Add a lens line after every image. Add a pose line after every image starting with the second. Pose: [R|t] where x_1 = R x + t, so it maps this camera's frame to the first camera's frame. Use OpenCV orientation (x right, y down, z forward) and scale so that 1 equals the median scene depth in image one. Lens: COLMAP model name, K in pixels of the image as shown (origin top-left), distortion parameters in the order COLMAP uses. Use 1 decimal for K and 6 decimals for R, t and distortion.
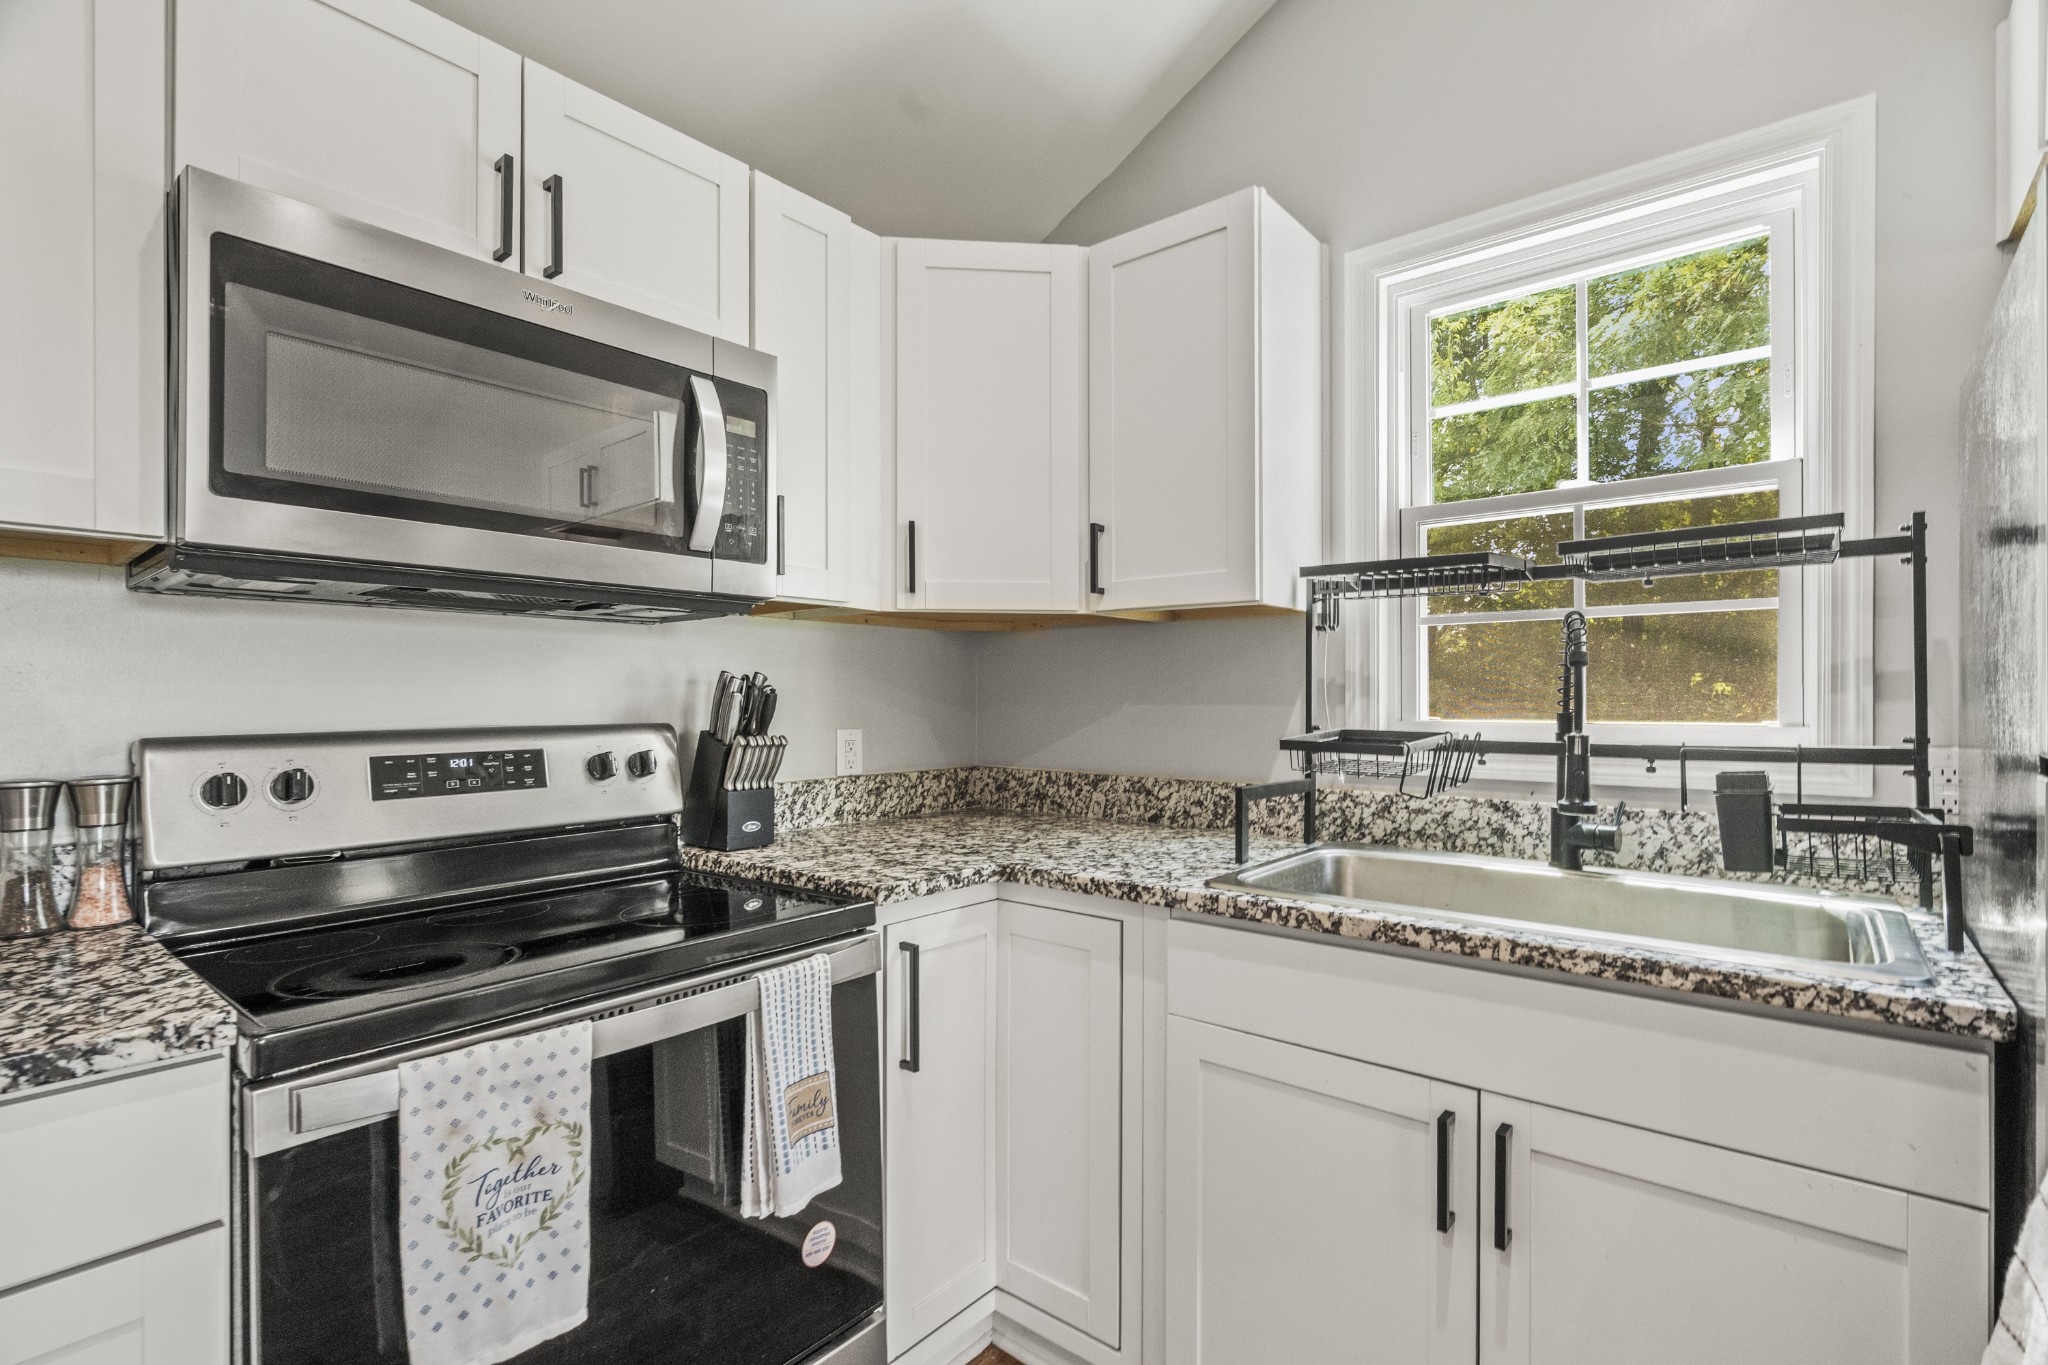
lens RADIAL K [[959.5, 0, 1031.0], [0, 959.5, 693.9], [0, 0, 1]] dist [0.000474, 0.000638]
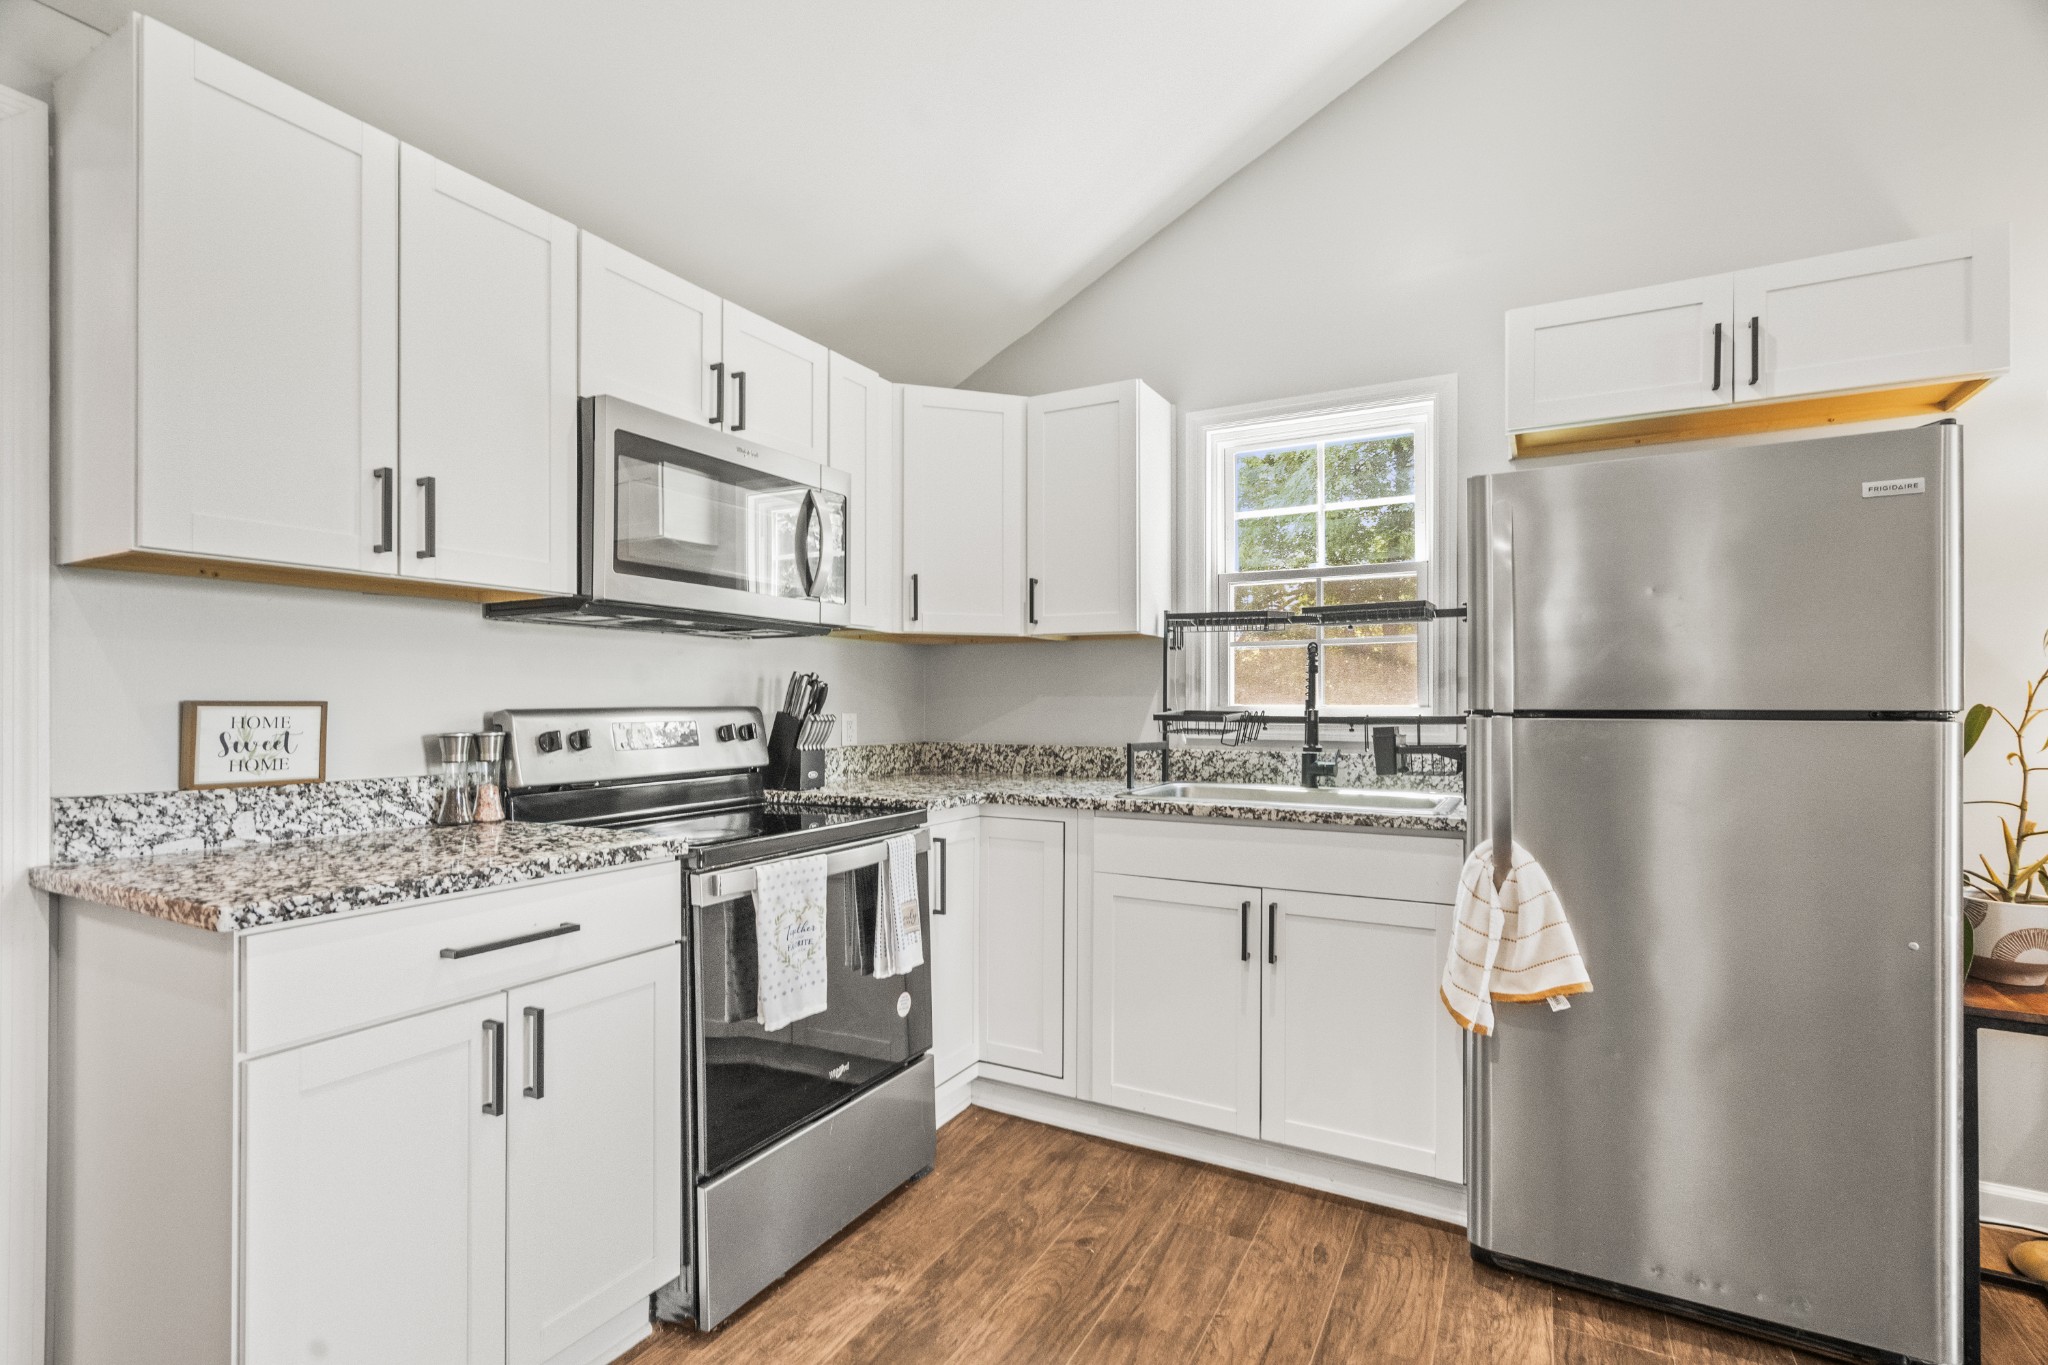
lens RADIAL K [[959.5, 0, 1031.0], [0, 959.5, 693.9], [0, 0, 1]] dist [0.000474, 0.000638]
pose [[0.981366, 0.003937, 0.192110, -0.274229], [-0.003178, 0.999986, -0.004257, 0.018519], [-0.192124, 0.003568, 0.981364, -0.612216]]
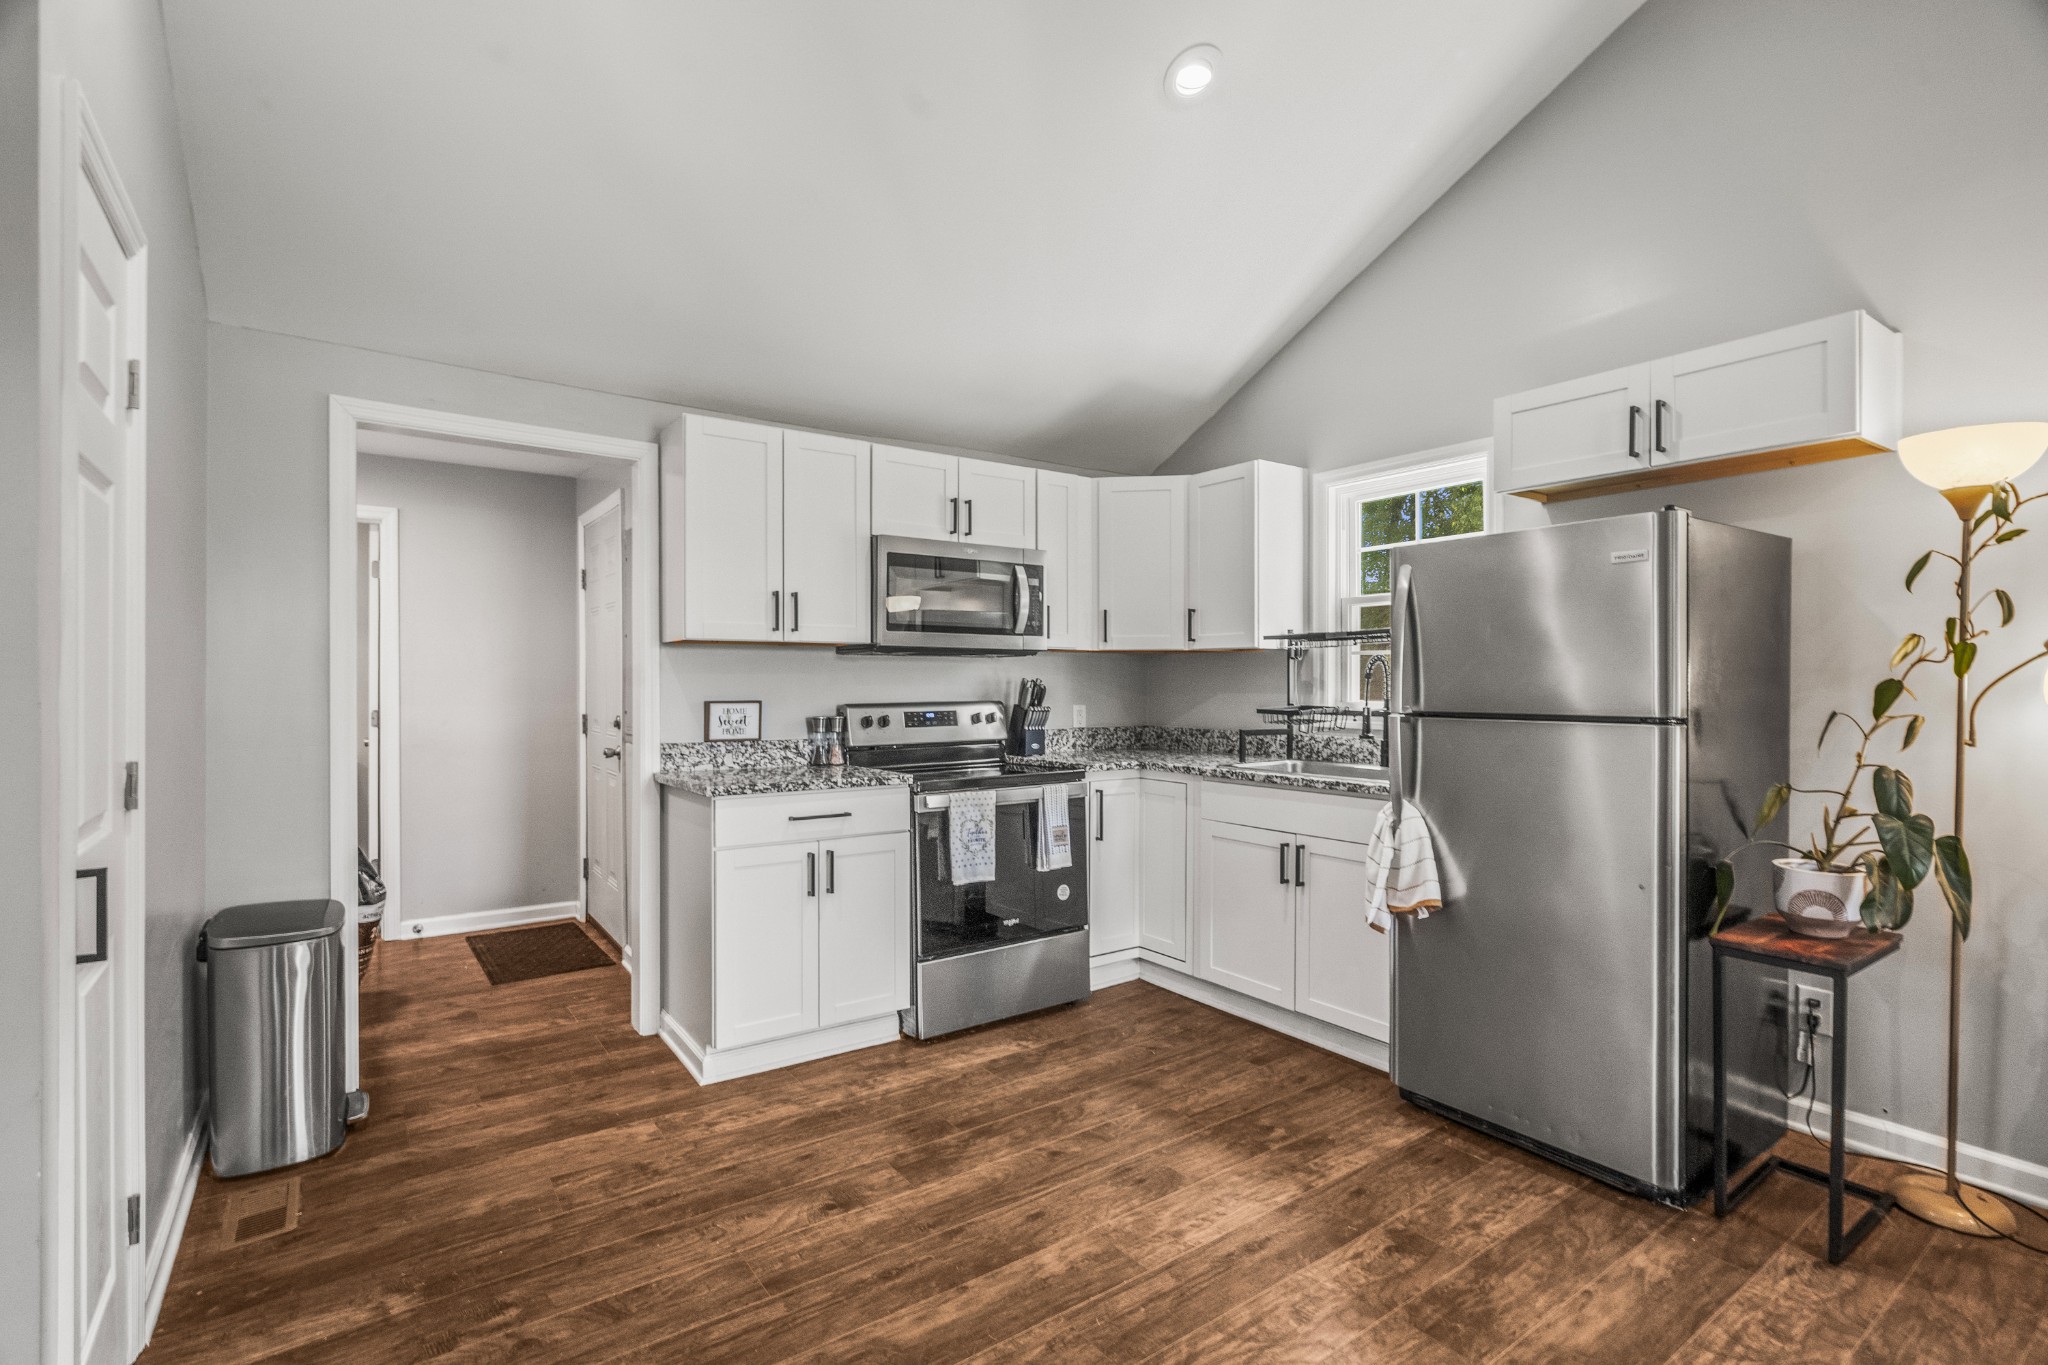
lens RADIAL K [[972.1, 0, 1024.0], [0, 972.1, 682.5], [0, 0, 1]] dist [-0.001476, 0.000101]
pose [[0.965538, 0.001006, -0.260261, 0.320642], [0.000212, 0.999989, 0.004650, -0.027477], [0.260263, -0.004545, 0.965527, -1.396775]]
